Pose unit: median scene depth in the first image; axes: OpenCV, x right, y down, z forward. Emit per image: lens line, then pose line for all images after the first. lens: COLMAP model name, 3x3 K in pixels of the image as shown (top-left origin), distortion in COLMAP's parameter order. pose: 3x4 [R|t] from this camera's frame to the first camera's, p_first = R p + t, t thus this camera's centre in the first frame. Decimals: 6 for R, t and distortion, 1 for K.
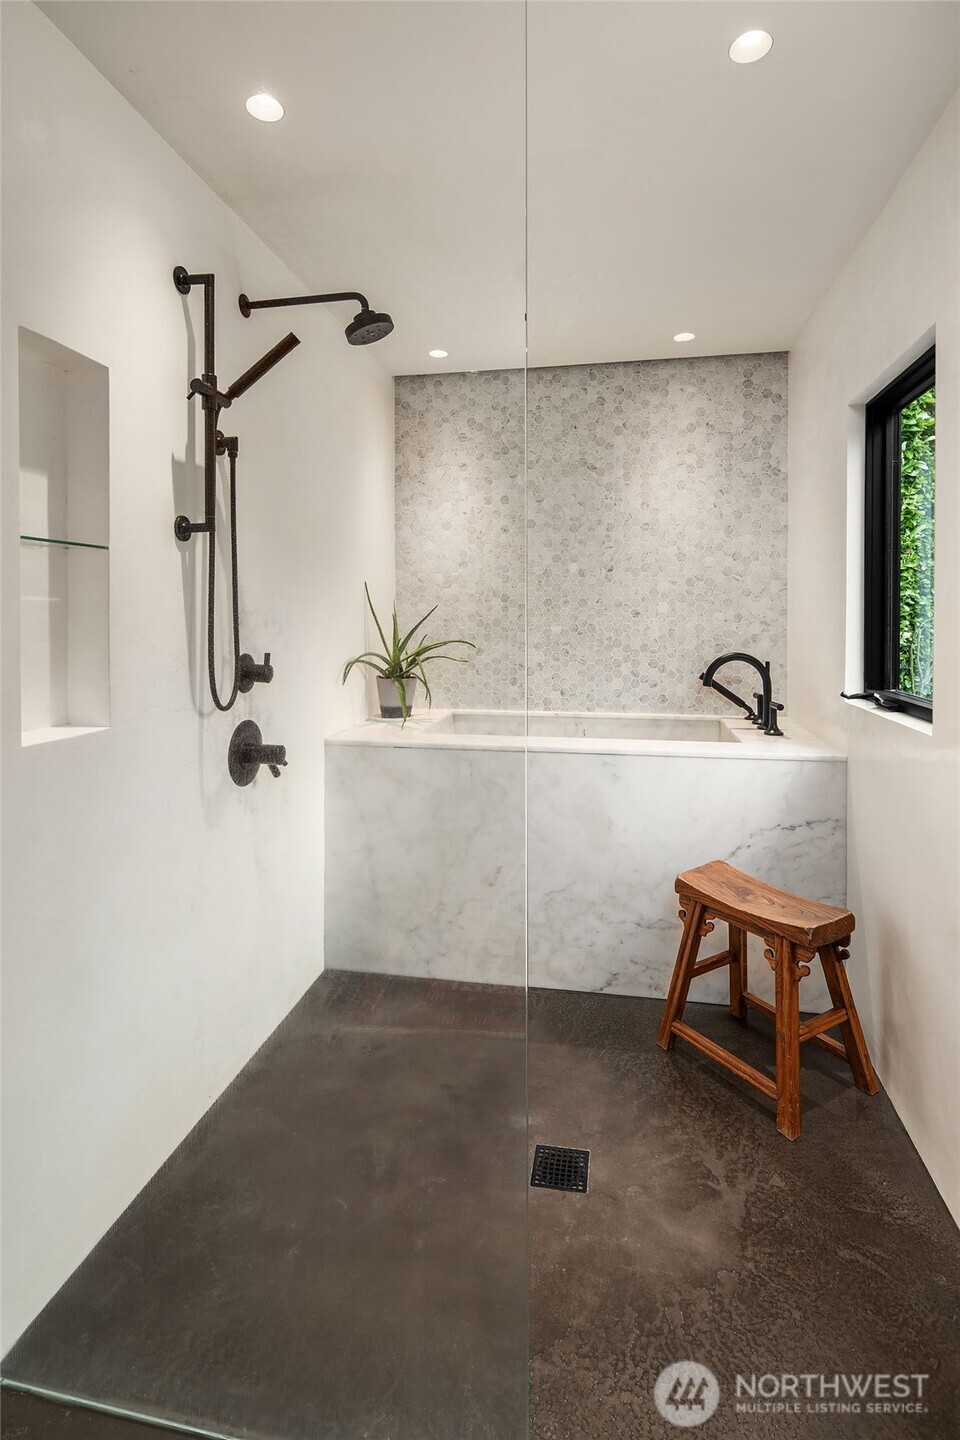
lens RADIAL K [[785.1, 0, 481.5], [0, 785.1, 667.9], [0, 0, 1]] dist [0.000714, -0.000121]
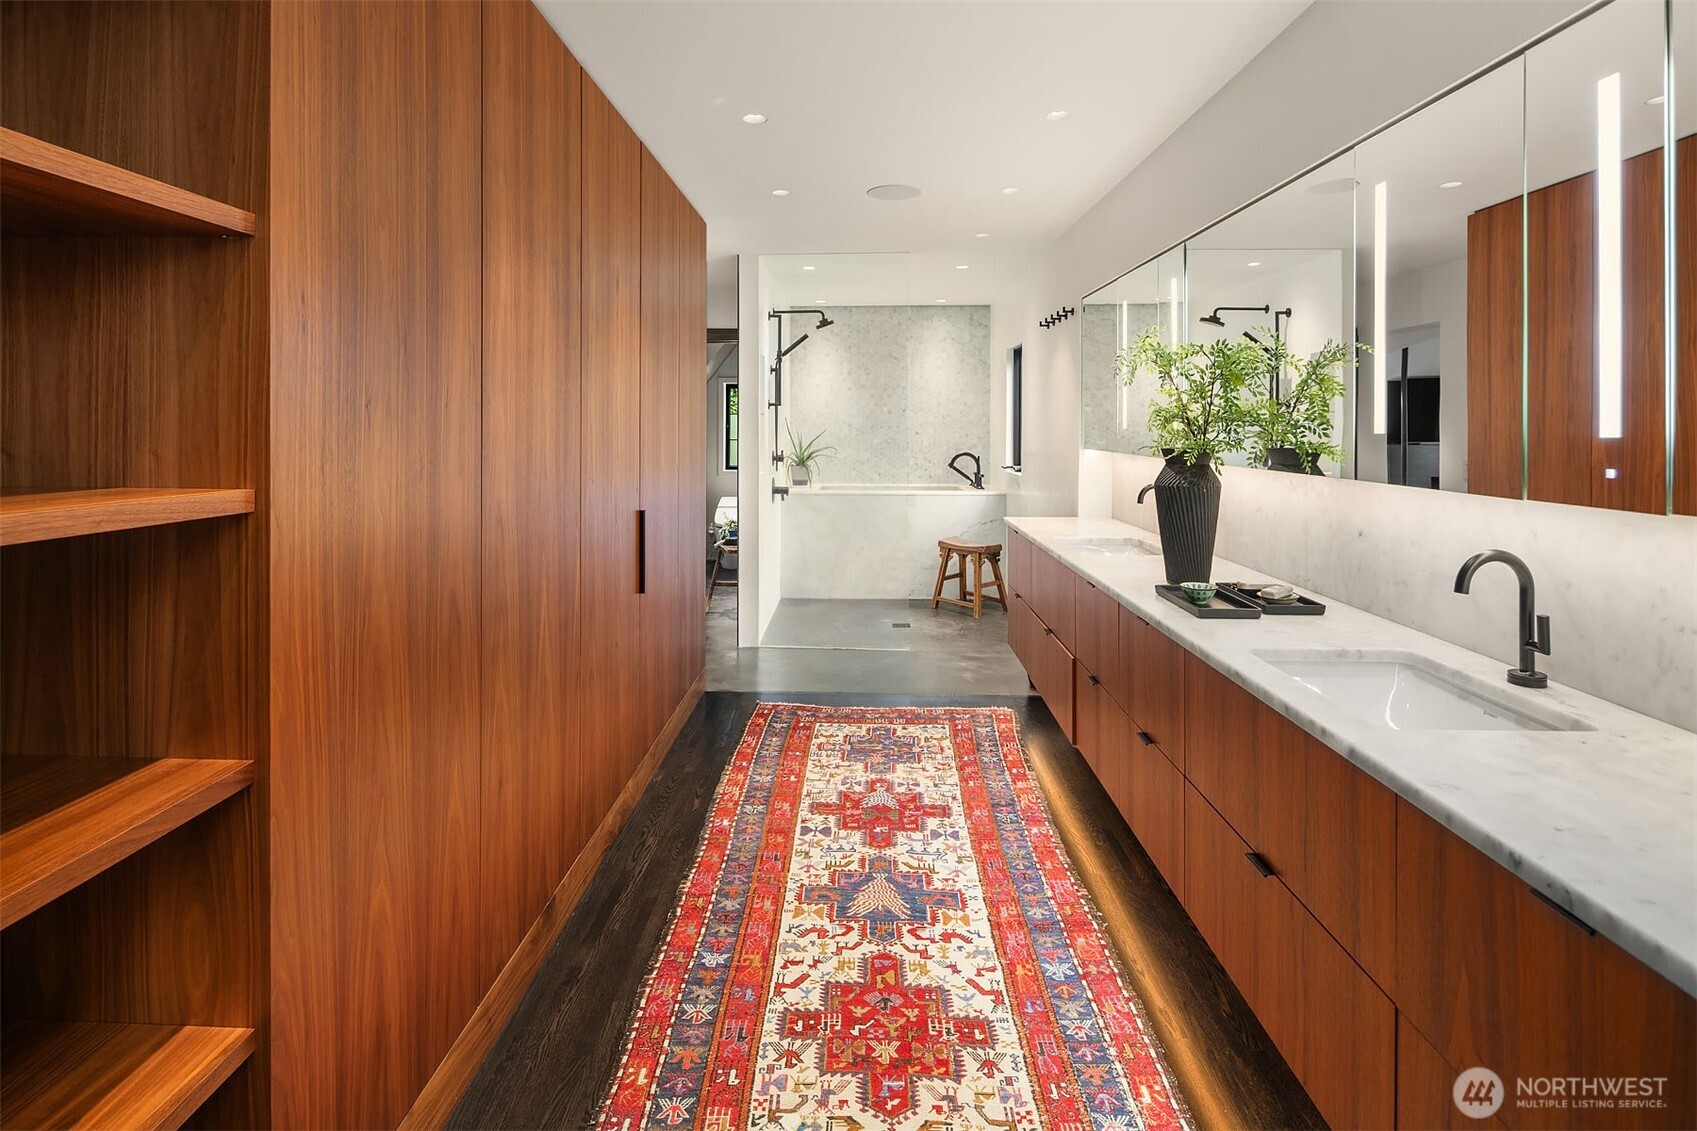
lens RADIAL K [[840.7, 0, 848.5], [0, 840.7, 565.5], [0, 0, 1]] dist [-0.000353, 0.000001]
pose [[0.988267, -0.023575, 0.150908, -0.314661], [0.009173, 0.995394, 0.095430, 0.061300], [-0.152463, -0.092926, 0.983931, -1.138646]]
